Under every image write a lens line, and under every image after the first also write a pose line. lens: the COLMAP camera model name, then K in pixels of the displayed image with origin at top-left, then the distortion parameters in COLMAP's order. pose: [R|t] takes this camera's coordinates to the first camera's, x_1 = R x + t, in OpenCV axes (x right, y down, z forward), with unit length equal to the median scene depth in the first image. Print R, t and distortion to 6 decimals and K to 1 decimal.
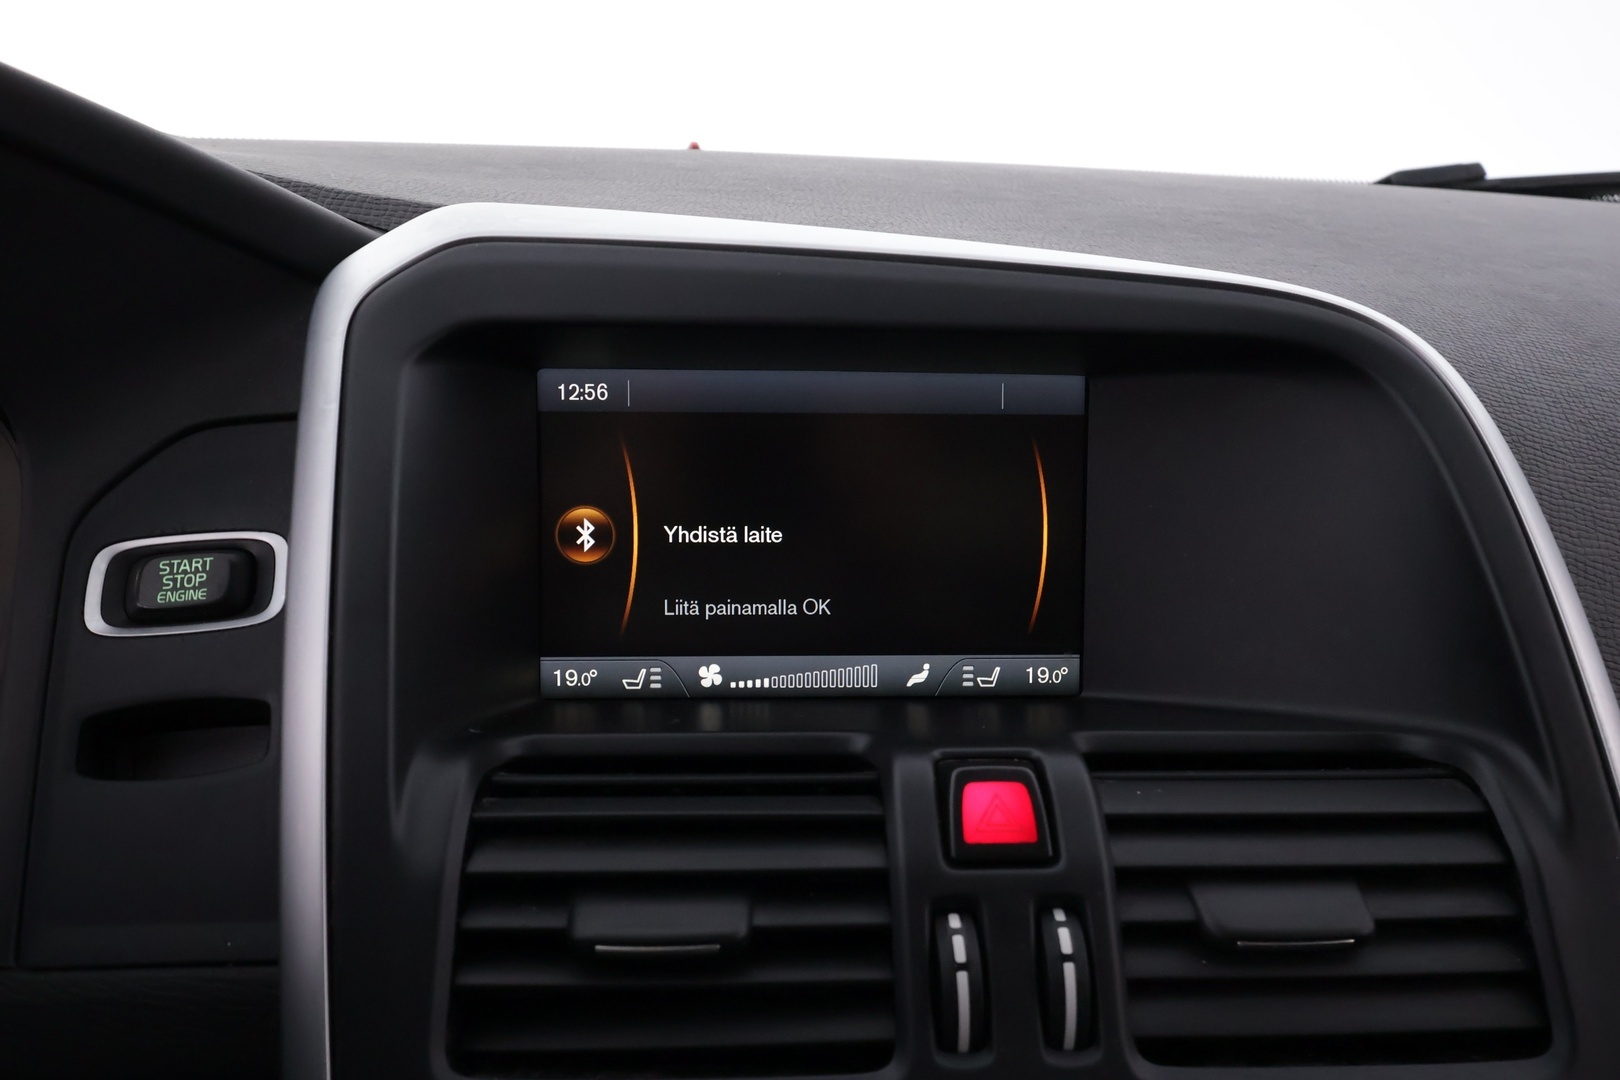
lens RADIAL K [[1167.0, 0, 810.0], [0, 1167.0, 540.0], [0, 0, 1]] dist [-0.000200, 0.000680]
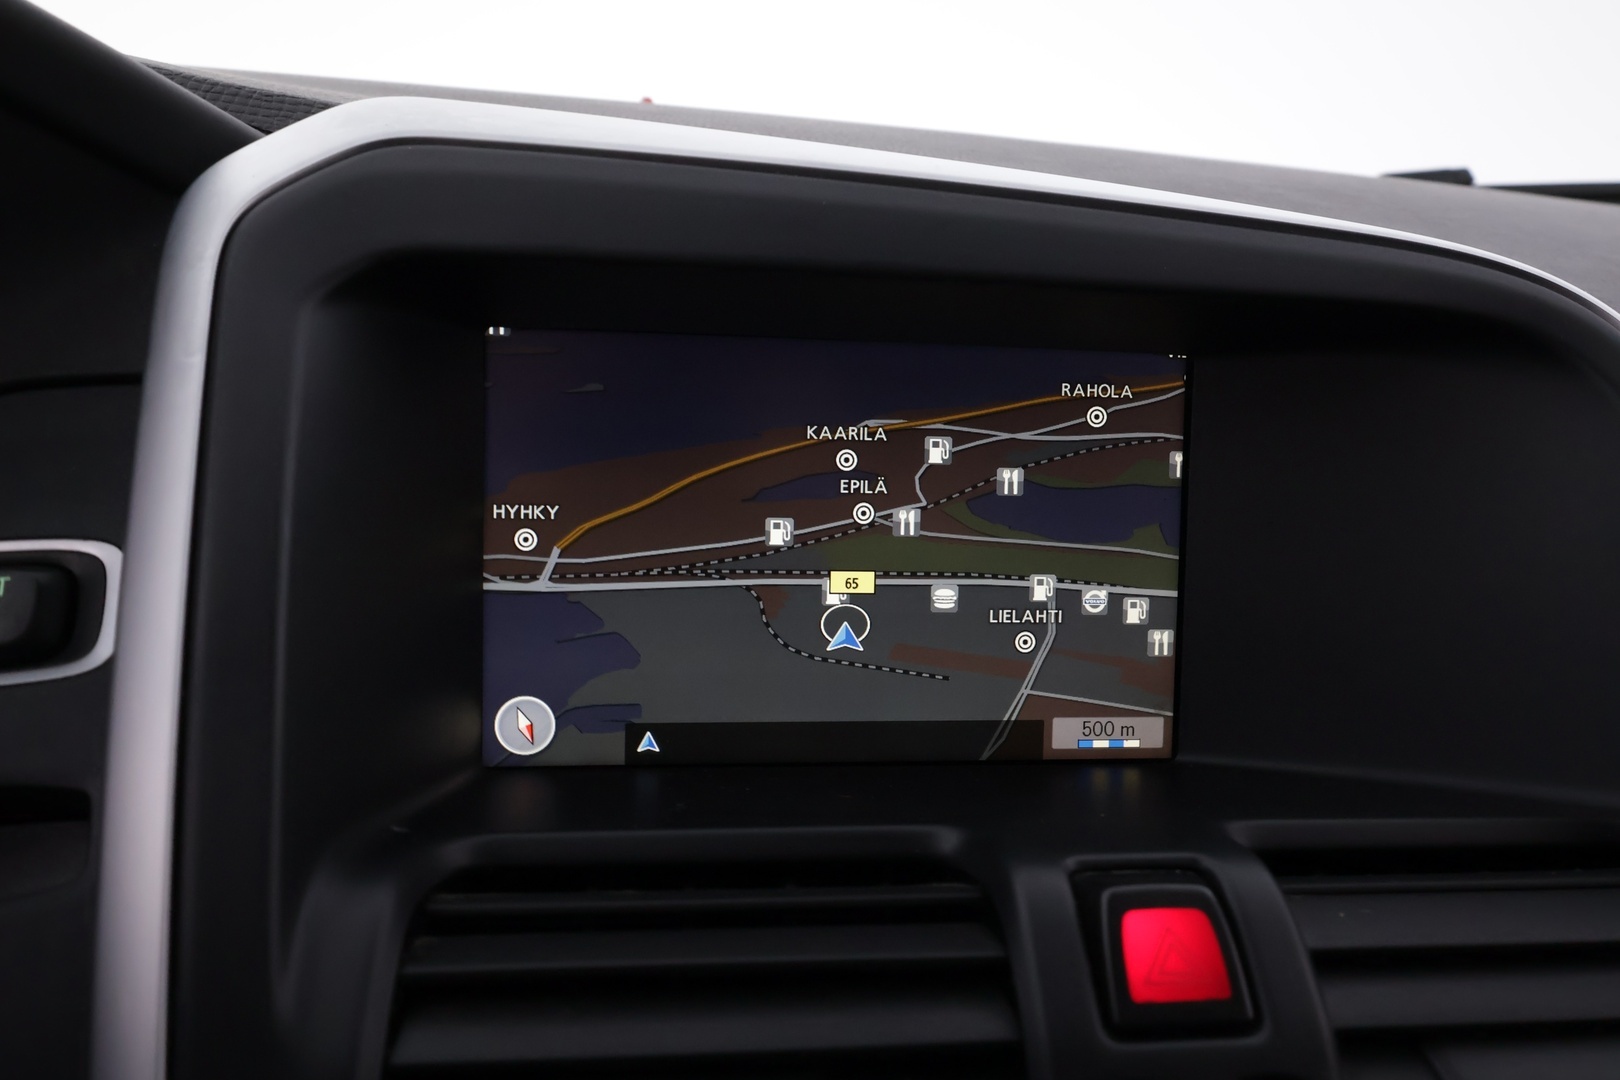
lens RADIAL K [[1167.0, 0, 810.0], [0, 1167.0, 540.0], [0, 0, 1]] dist [-0.000200, 0.000680]
pose [[0.996434, 0.011255, 0.083617, -0.100344], [-0.010223, 0.999866, -0.012760, -0.002871], [-0.083749, 0.011860, 0.996416, 0.273635]]
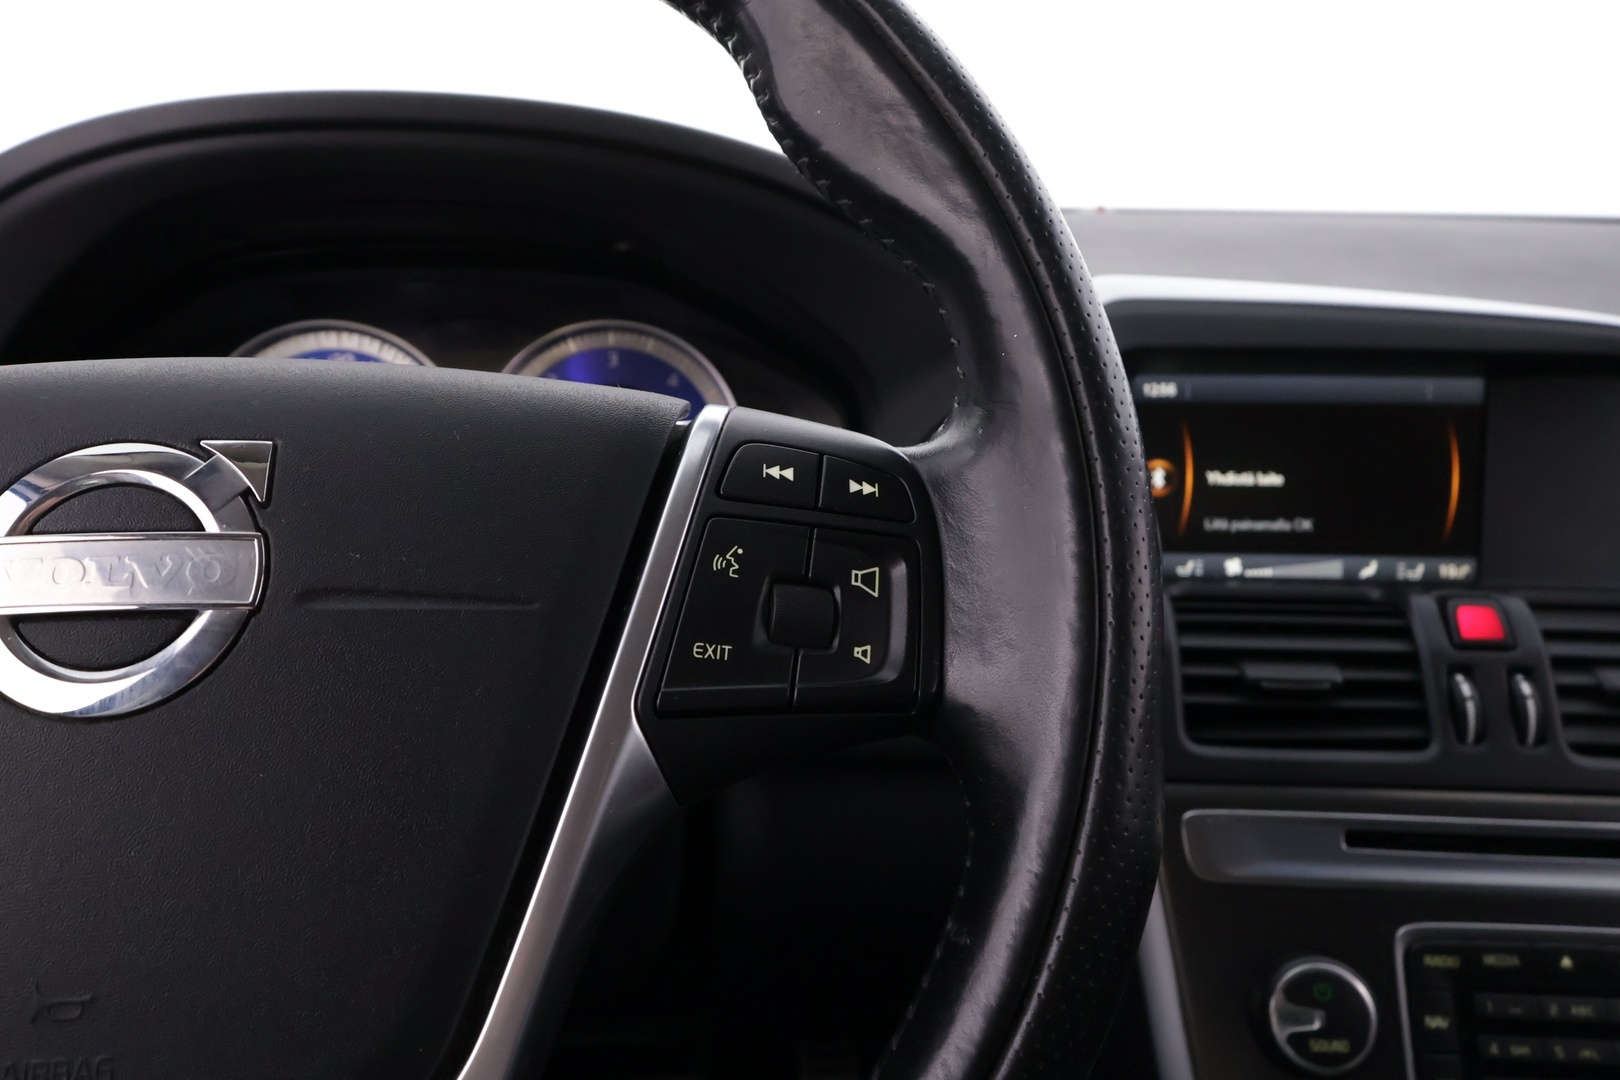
lens RADIAL K [[1167.0, 0, 810.0], [0, 1167.0, 540.0], [0, 0, 1]] dist [-0.000200, 0.000680]
pose [[0.992339, 0.015349, -0.122584, -0.547258], [-0.015451, 0.999881, 0.000124, 0.103474], [0.122571, 0.001771, 0.992458, -0.772660]]
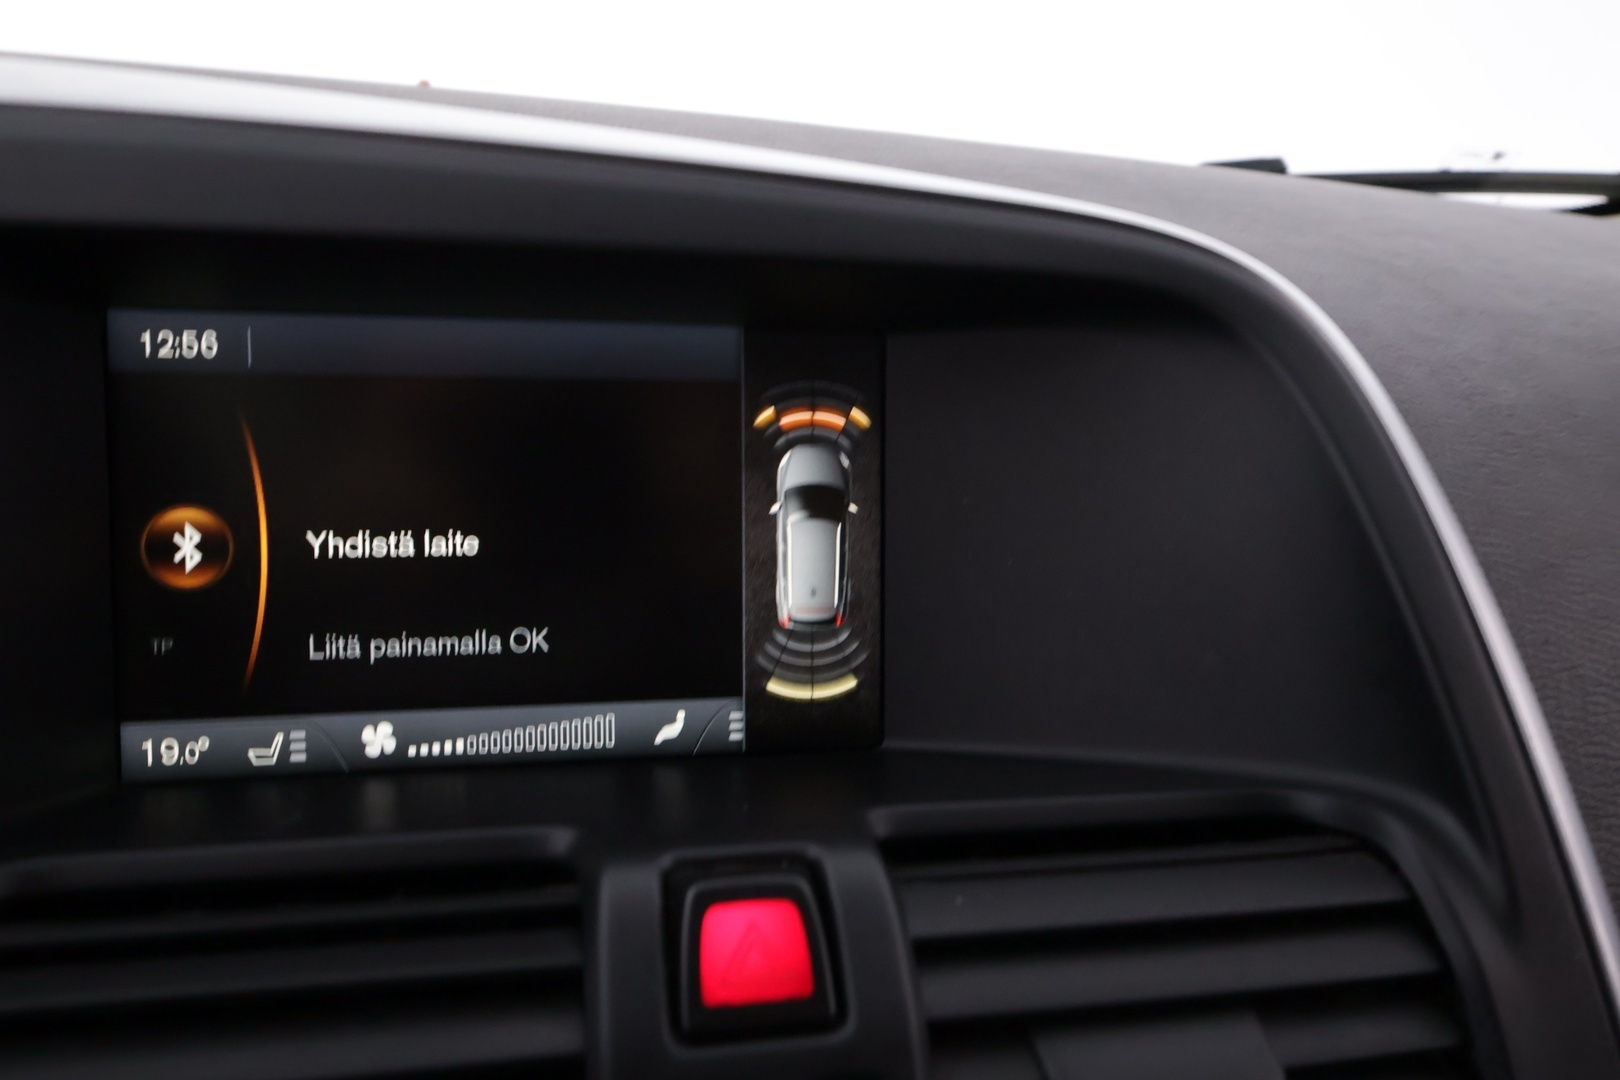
lens RADIAL K [[1167.0, 0, 810.0], [0, 1167.0, 540.0], [0, 0, 1]] dist [-0.000200, 0.000680]
pose [[0.987546, -0.013519, 0.156751, 0.078226], [0.015536, 0.999811, -0.011648, 0.006109], [-0.156564, 0.013939, 0.987569, 0.286943]]
